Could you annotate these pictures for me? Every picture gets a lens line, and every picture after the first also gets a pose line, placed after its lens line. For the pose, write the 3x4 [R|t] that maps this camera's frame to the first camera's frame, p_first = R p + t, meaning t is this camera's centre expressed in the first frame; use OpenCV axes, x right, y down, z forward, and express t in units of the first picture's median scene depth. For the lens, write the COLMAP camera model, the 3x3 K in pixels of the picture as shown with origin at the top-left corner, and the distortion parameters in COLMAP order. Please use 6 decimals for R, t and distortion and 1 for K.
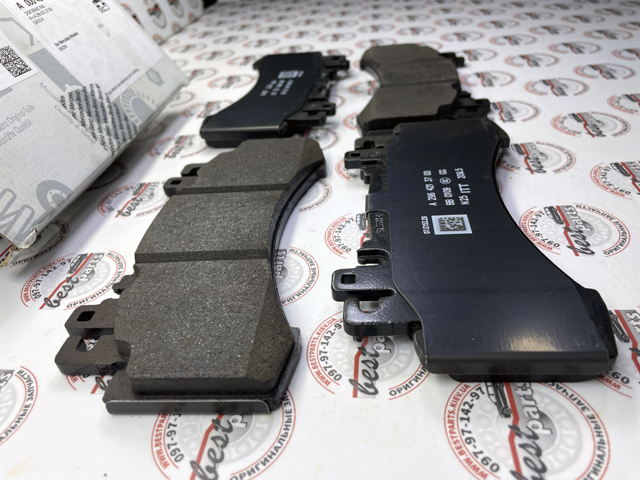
lens RADIAL K [[495.4, 0, 326.8], [0, 495.4, 238.4], [0, 0, 1]] dist [0.079196, -0.128632]
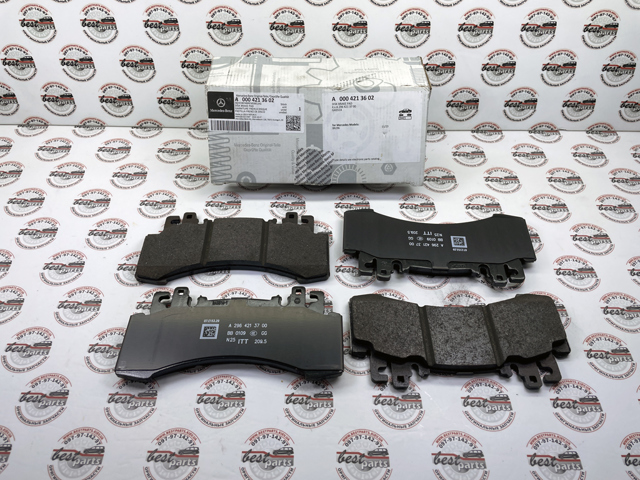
lens RADIAL K [[484.9, 0, 321.1], [0, 484.9, 236.8], [0, 0, 1]] dist [0.090035, -0.121132]
pose [[0.075490, 0.819601, -0.567939, 0.839932], [-0.567561, 0.503618, 0.651339, -1.368065], [0.819863, 0.273170, 0.503192, 0.178853]]
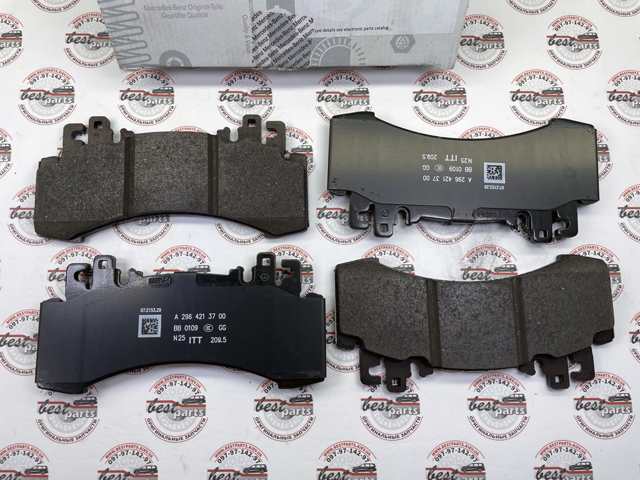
lens RADIAL K [[484.9, 0, 321.1], [0, 484.9, 236.8], [0, 0, 1]] dist [0.090035, -0.121132]
pose [[0.089641, 0.994720, -0.049975, 0.069601], [-0.576503, 0.092738, 0.811815, -1.223530], [0.812163, -0.043961, 0.581772, 0.405809]]
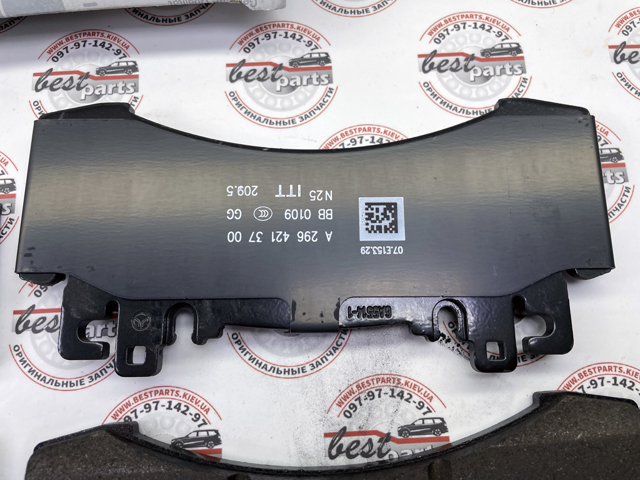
lens RADIAL K [[495.4, 0, 326.8], [0, 495.4, 238.4], [0, 0, 1]] dist [0.079196, -0.128632]
pose [[0.139365, 0.983003, -0.119511, -0.030622], [-0.564440, 0.178021, 0.806050, -0.913195], [0.813624, -0.044878, 0.579656, 1.097417]]
